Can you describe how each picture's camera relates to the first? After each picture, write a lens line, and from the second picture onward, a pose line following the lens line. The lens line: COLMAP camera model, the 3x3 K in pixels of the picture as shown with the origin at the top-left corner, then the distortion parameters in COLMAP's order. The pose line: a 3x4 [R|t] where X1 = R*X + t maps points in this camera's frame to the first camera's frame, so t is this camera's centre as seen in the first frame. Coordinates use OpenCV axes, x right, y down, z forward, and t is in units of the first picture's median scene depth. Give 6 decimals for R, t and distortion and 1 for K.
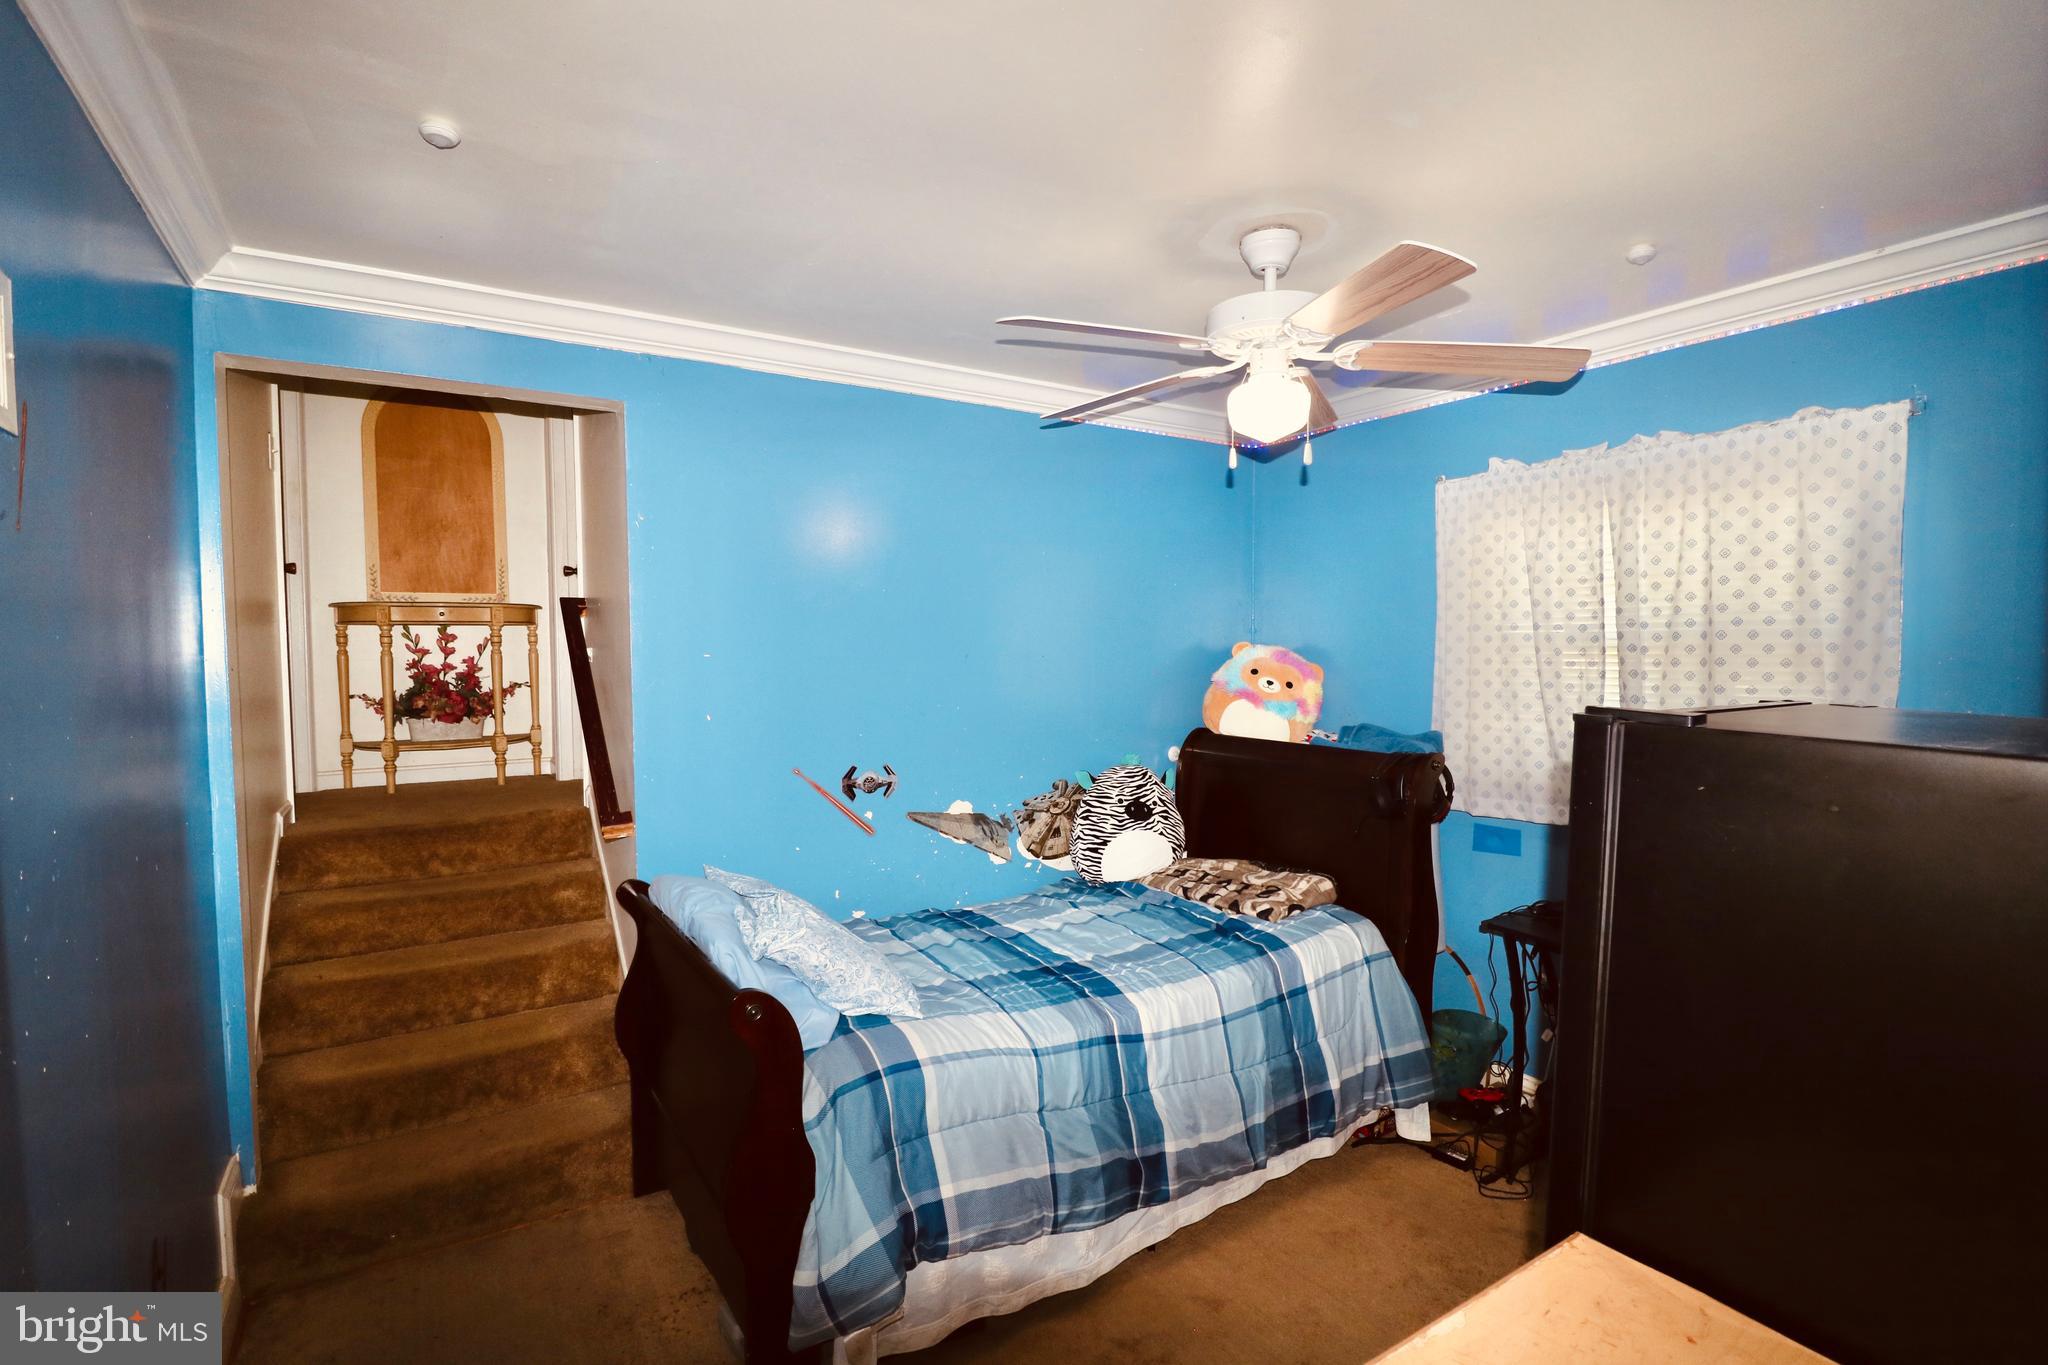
lens RADIAL K [[958.2, 0, 1044.6], [0, 958.2, 687.7], [0, 0, 1]] dist [0.004133, -0.014793]
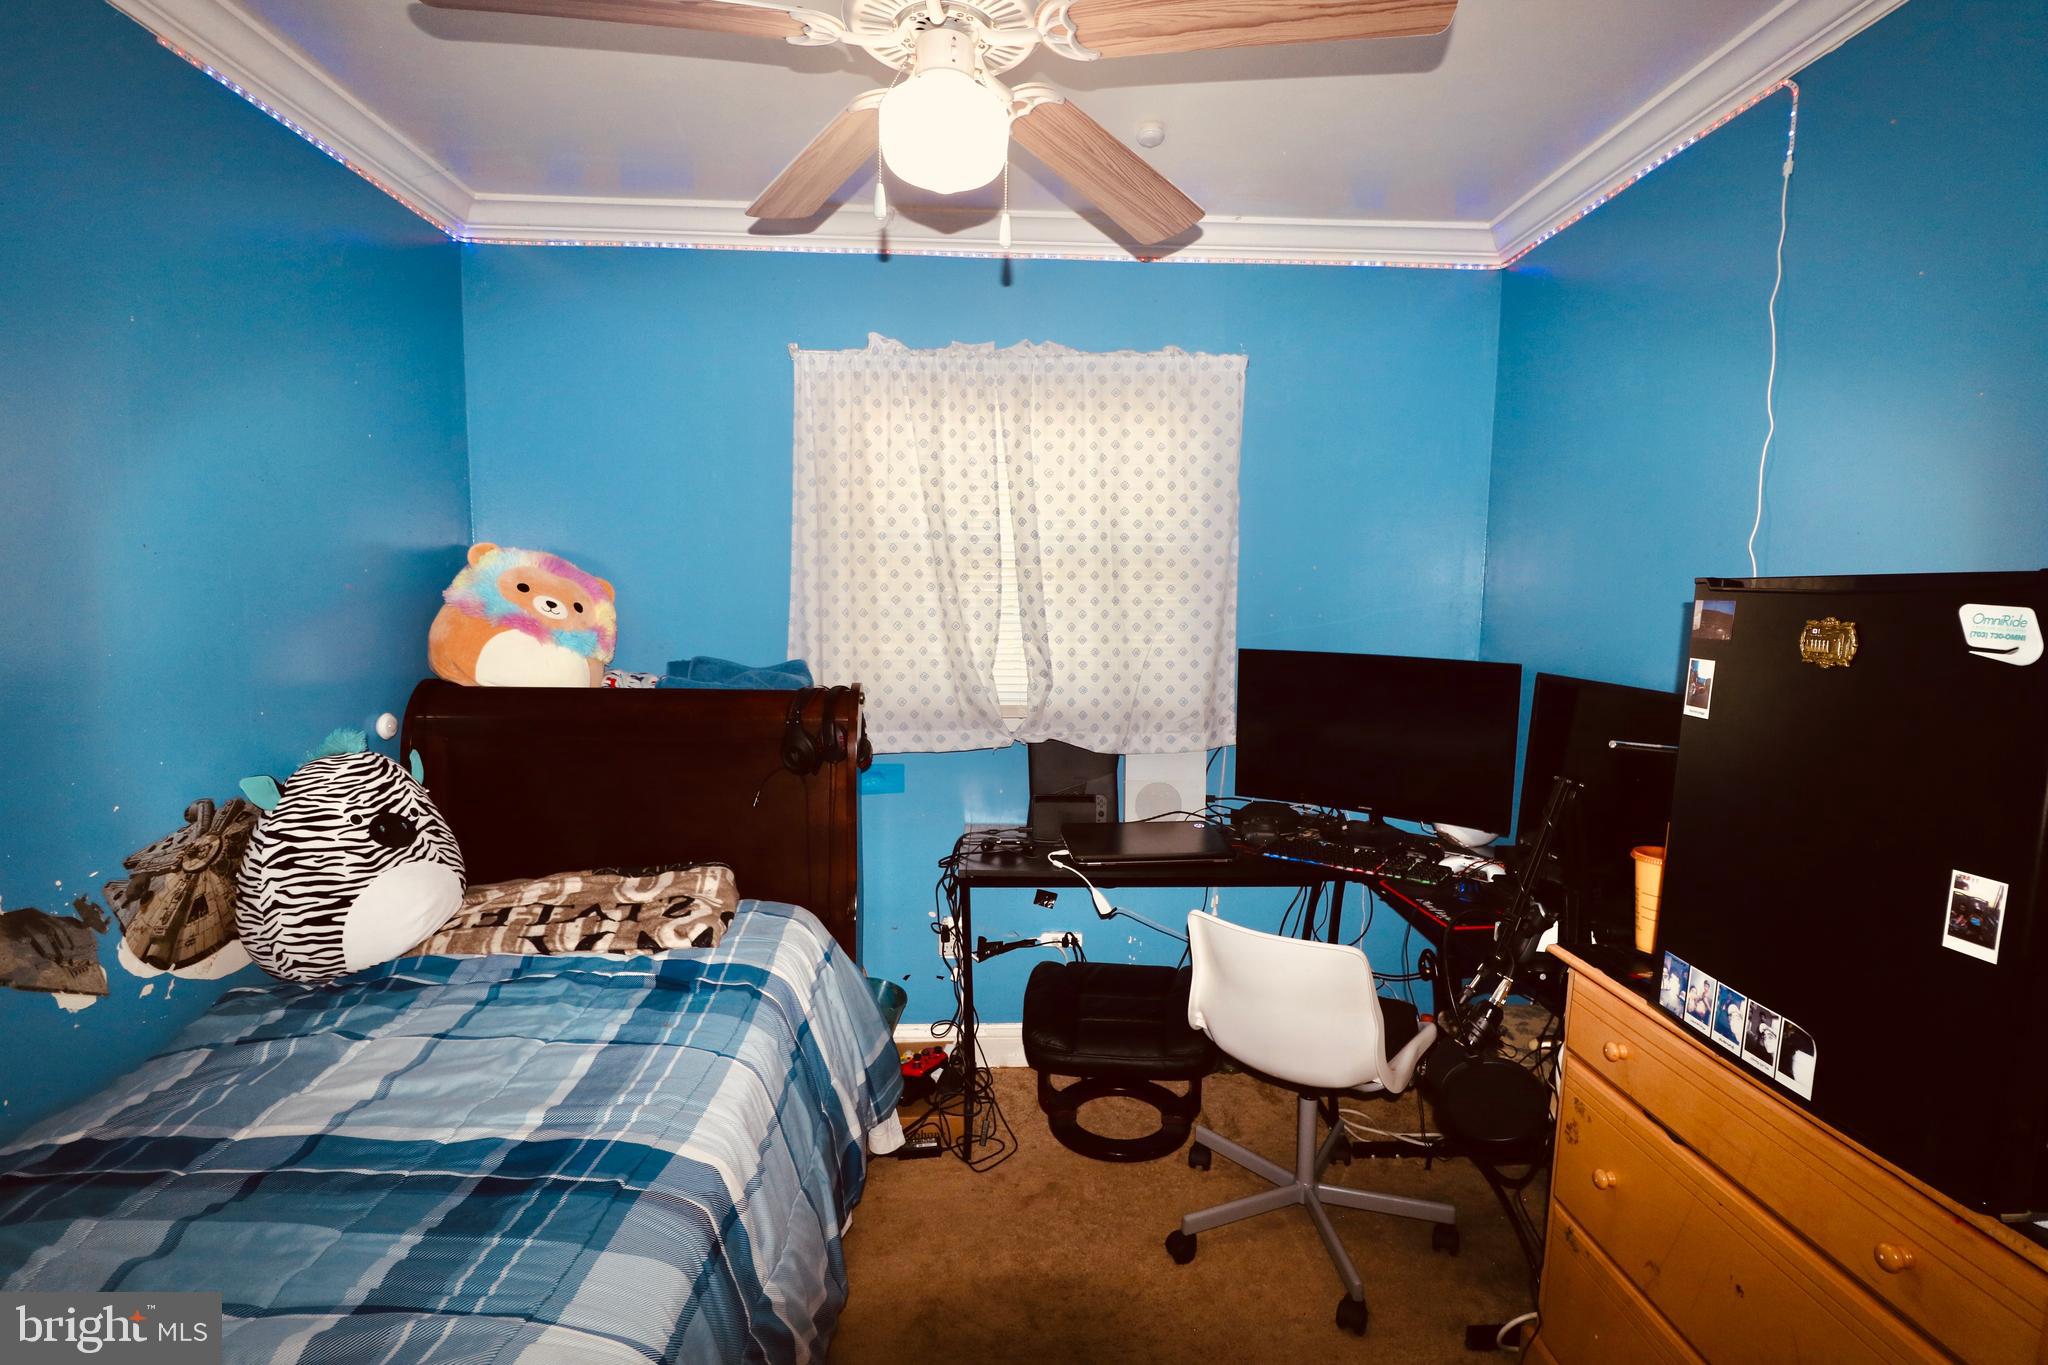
lens RADIAL K [[958.2, 0, 1044.6], [0, 958.2, 687.7], [0, 0, 1]] dist [0.004133, -0.014793]
pose [[0.502300, -0.076322, 0.861319, -0.217185], [0.023757, 0.996939, 0.074485, 0.014237], [-0.864367, -0.016951, 0.502576, 0.450478]]
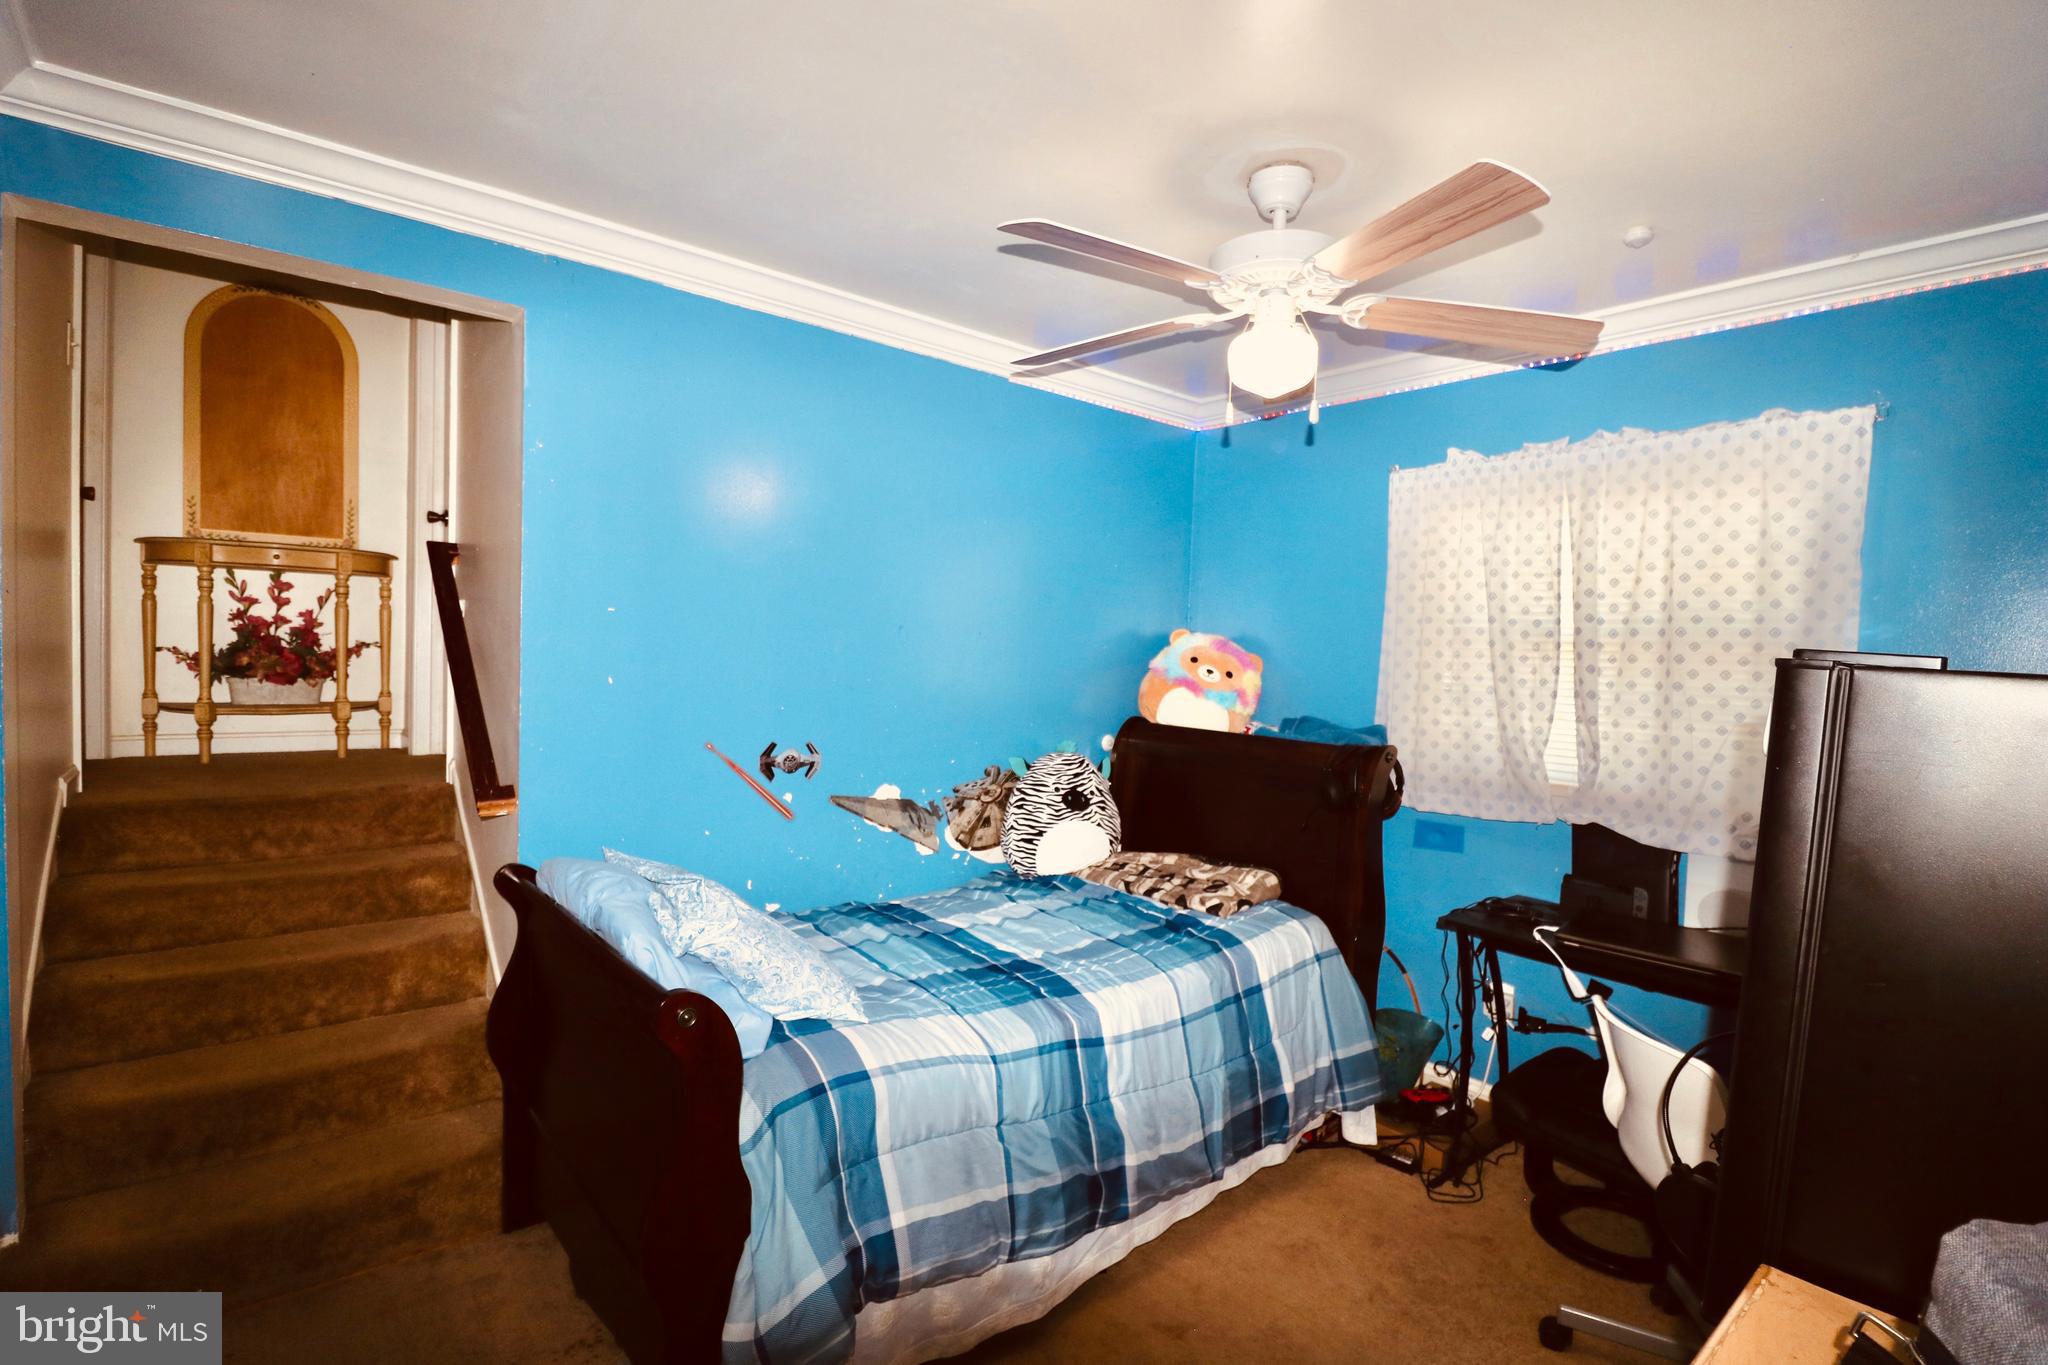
lens RADIAL K [[958.2, 0, 1044.6], [0, 958.2, 687.7], [0, 0, 1]] dist [0.004133, -0.014793]
pose [[0.991085, 0.035767, 0.128342, -0.066745], [-0.035561, 0.999360, -0.003895, 0.025884], [-0.128399, -0.000703, 0.991722, 0.078188]]
